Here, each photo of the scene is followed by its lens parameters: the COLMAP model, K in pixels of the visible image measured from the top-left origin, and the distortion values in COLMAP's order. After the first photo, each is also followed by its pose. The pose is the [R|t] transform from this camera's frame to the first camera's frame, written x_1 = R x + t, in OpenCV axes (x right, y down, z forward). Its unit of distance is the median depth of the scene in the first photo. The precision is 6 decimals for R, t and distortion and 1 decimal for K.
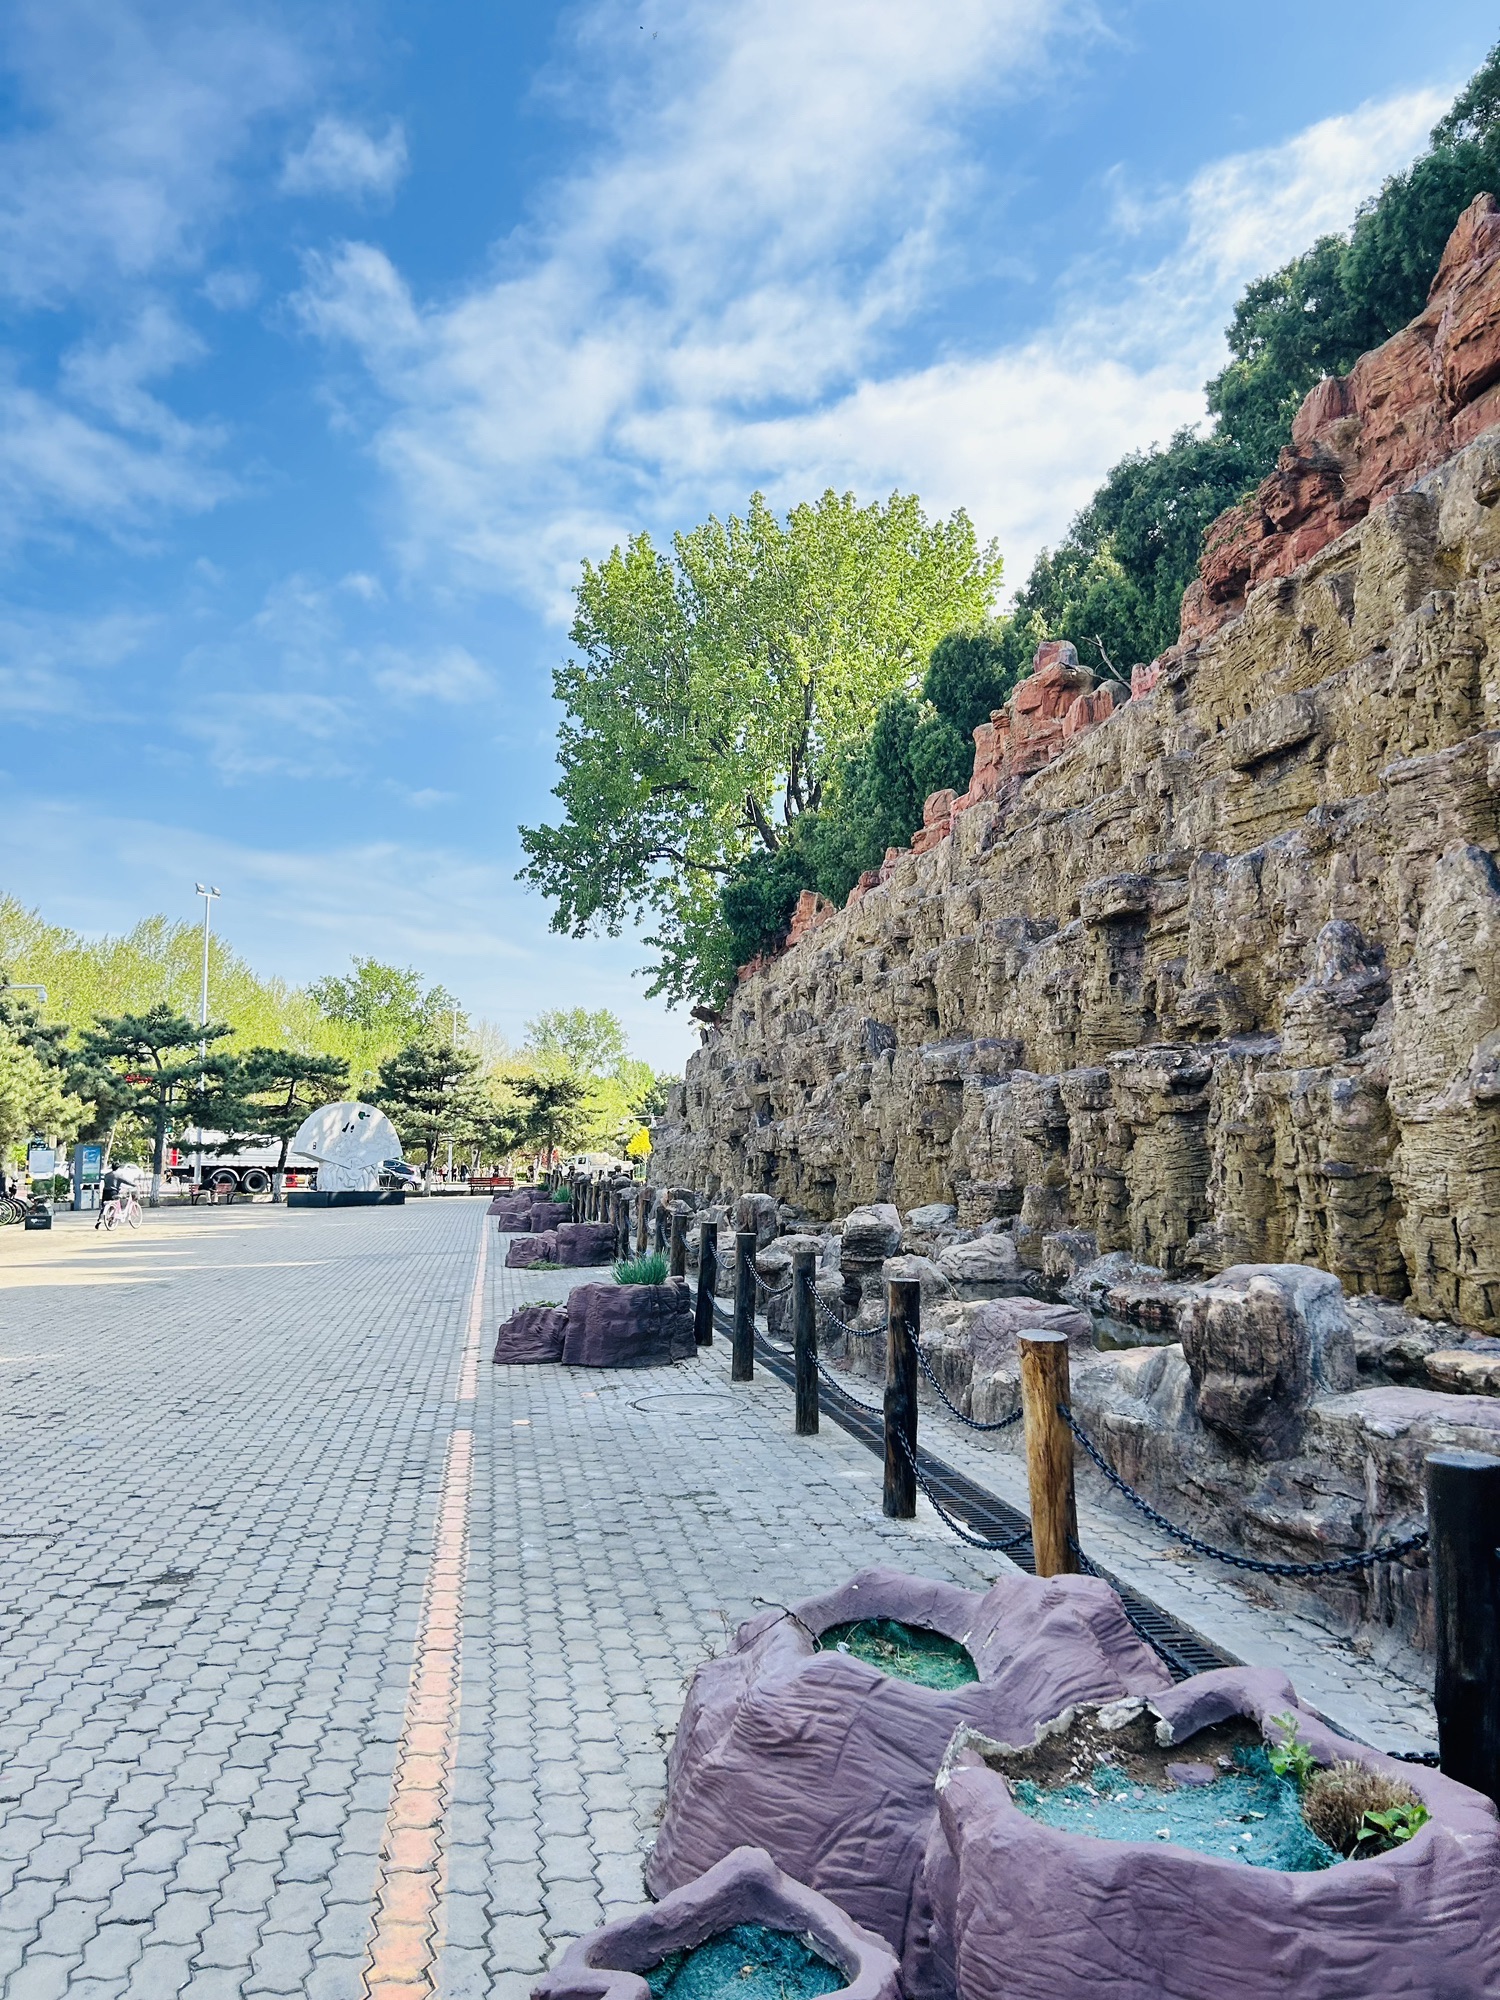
lens RADIAL K [[1392.2, 0, 750.0], [0, 1392.2, 1000.0], [0, 0, 1]] dist [0.145038, -0.349491]
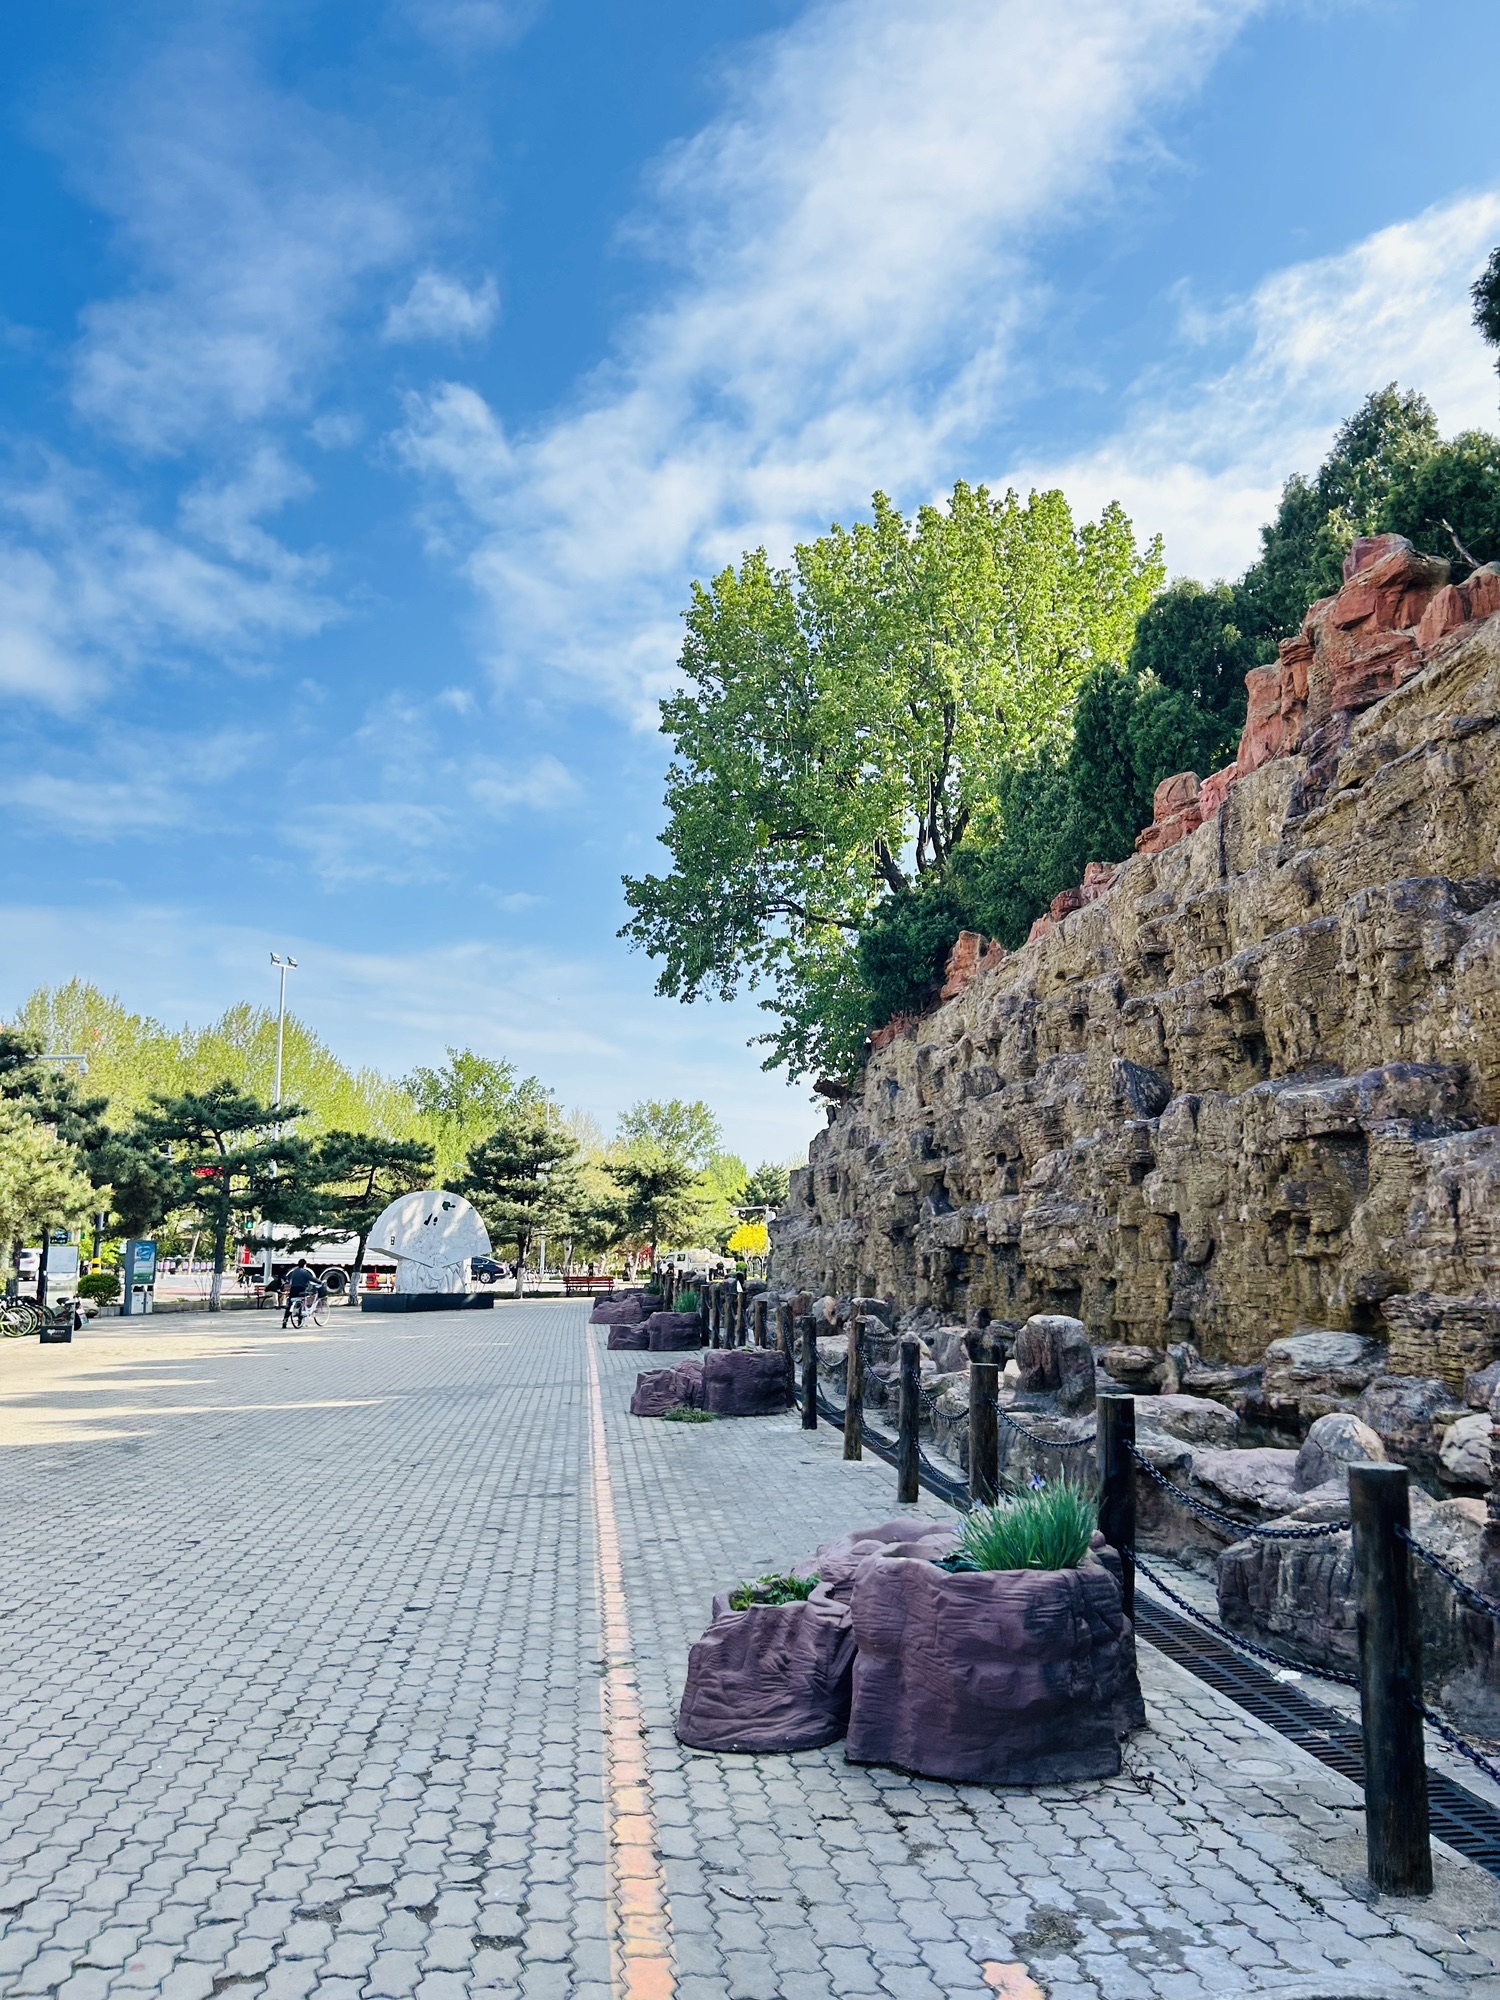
lens RADIAL K [[1392.2, 0, 750.0], [0, 1392.2, 1000.0], [0, 0, 1]] dist [0.145038, -0.349491]
pose [[0.997997, -0.012385, -0.062041, -0.029297], [0.008190, 0.997691, -0.067418, 0.013967], [0.062733, 0.066775, 0.995794, 0.124636]]
